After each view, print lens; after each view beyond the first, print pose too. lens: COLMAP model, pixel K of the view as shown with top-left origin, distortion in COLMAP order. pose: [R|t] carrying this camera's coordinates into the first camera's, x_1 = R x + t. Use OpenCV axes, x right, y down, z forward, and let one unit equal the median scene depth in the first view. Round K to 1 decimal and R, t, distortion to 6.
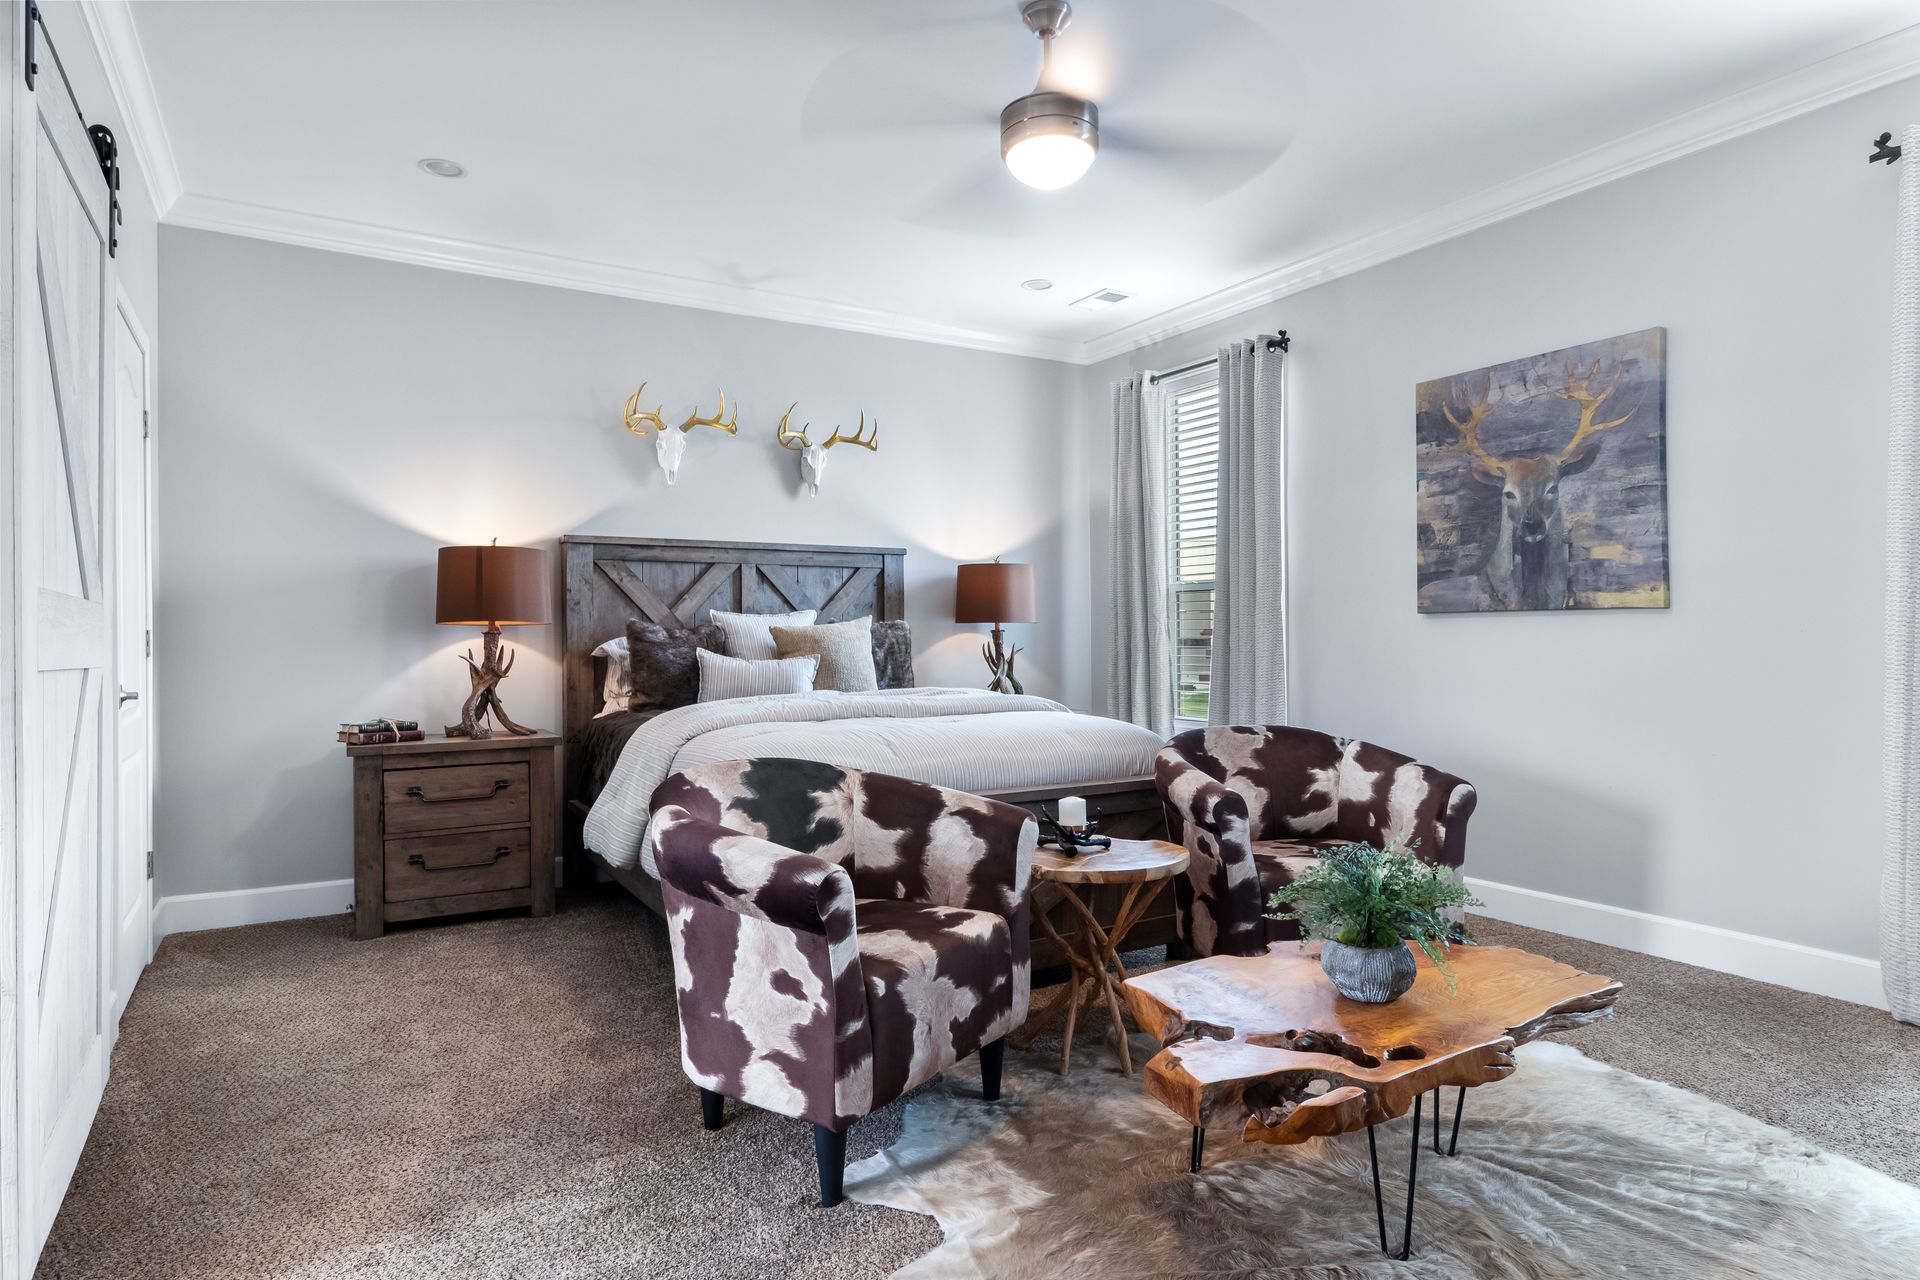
lens RADIAL K [[1072.8, 0, 959.7], [0, 1072.8, 642.5], [0, 0, 1]] dist [-0.005086, -0.002026]
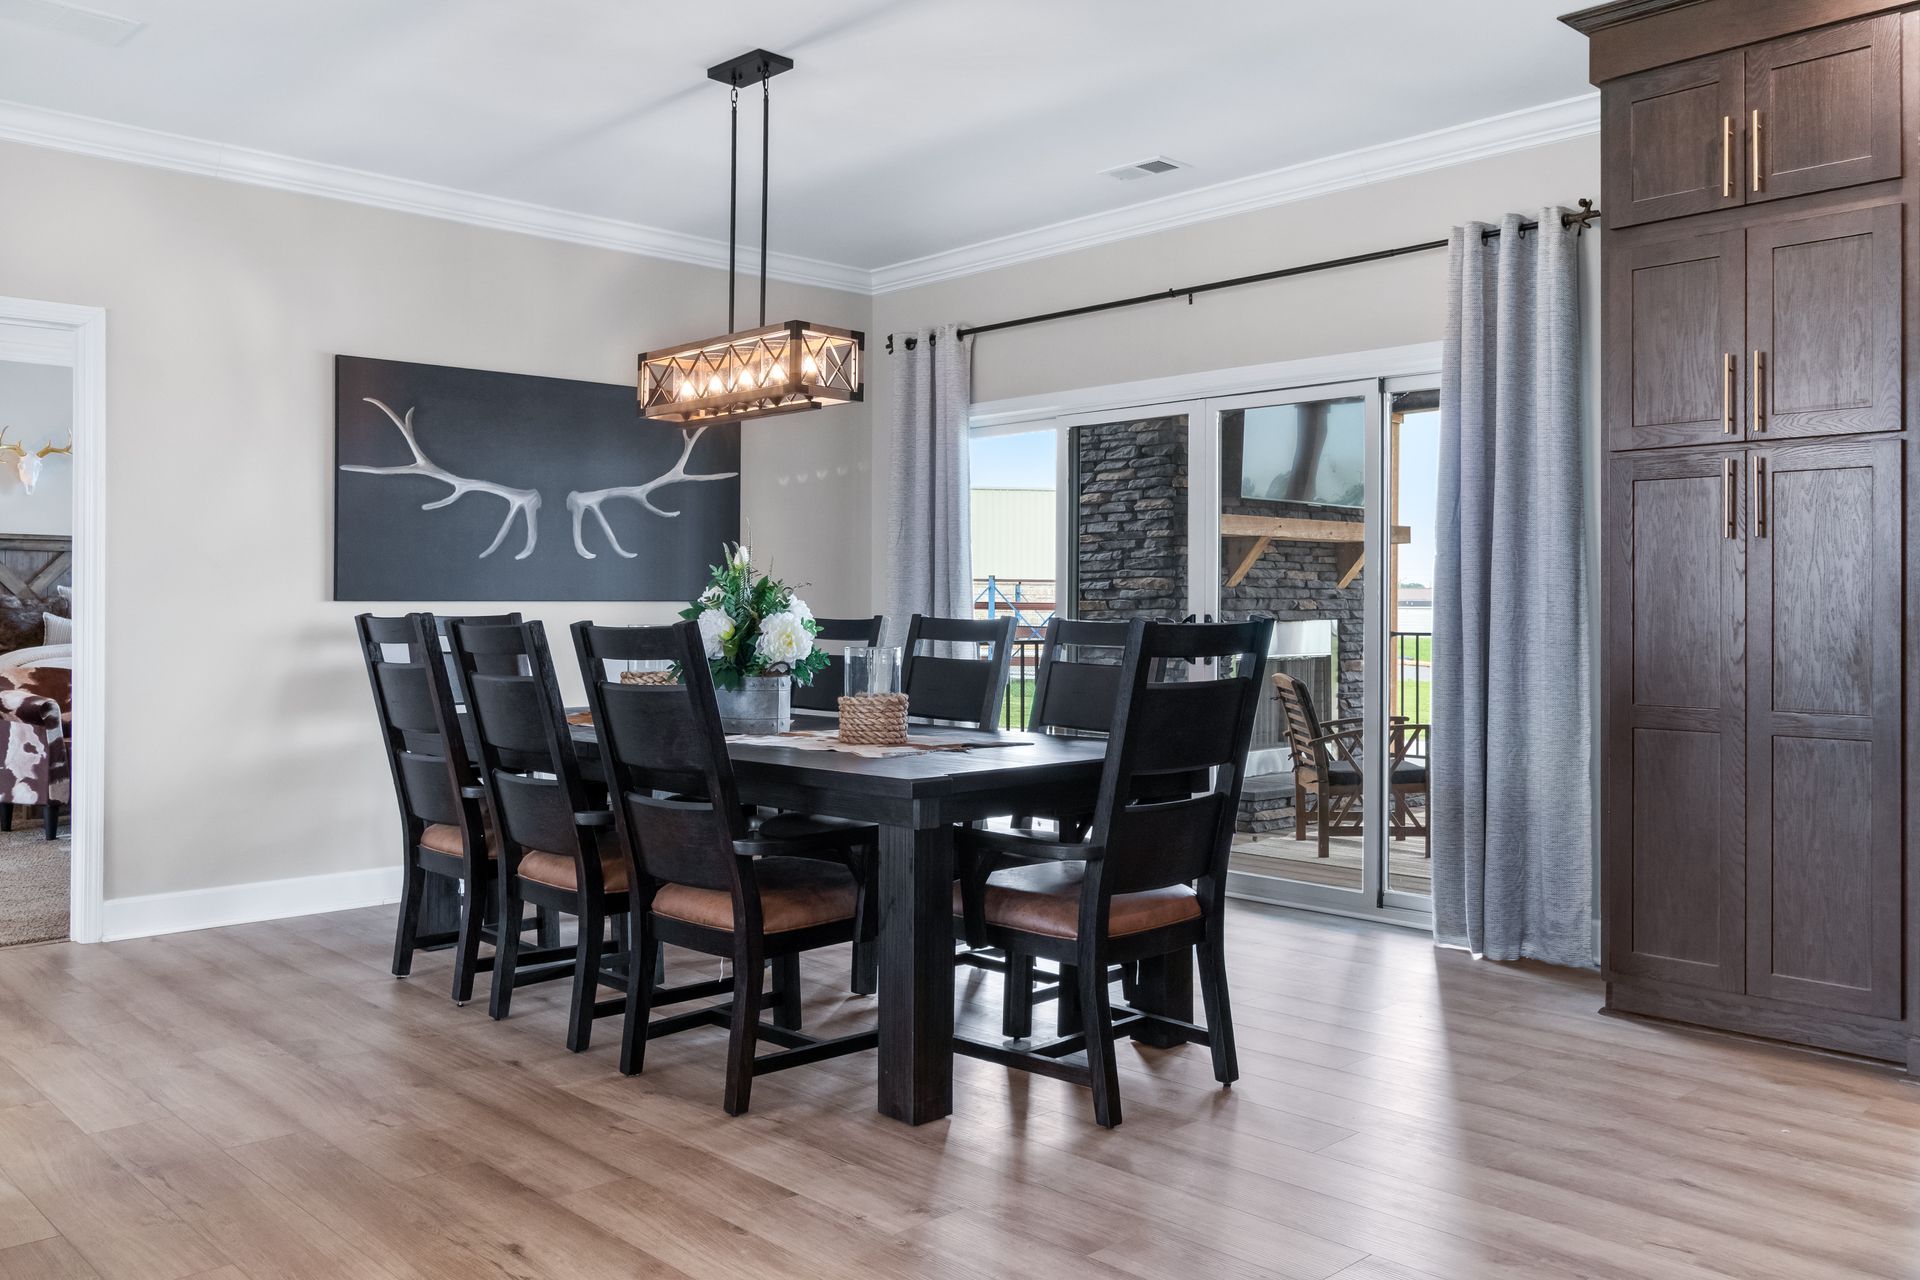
lens RADIAL K [[1603.4, 0, 963.4], [0, 1603.4, 622.2], [0, 0, 1]] dist [0.005167, 0.010530]
pose [[0.980485, 0.015849, 0.195956, 0.561623], [-0.016610, 0.999860, 0.002237, -0.007221], [-0.195893, -0.005448, 0.980610, -1.408902]]
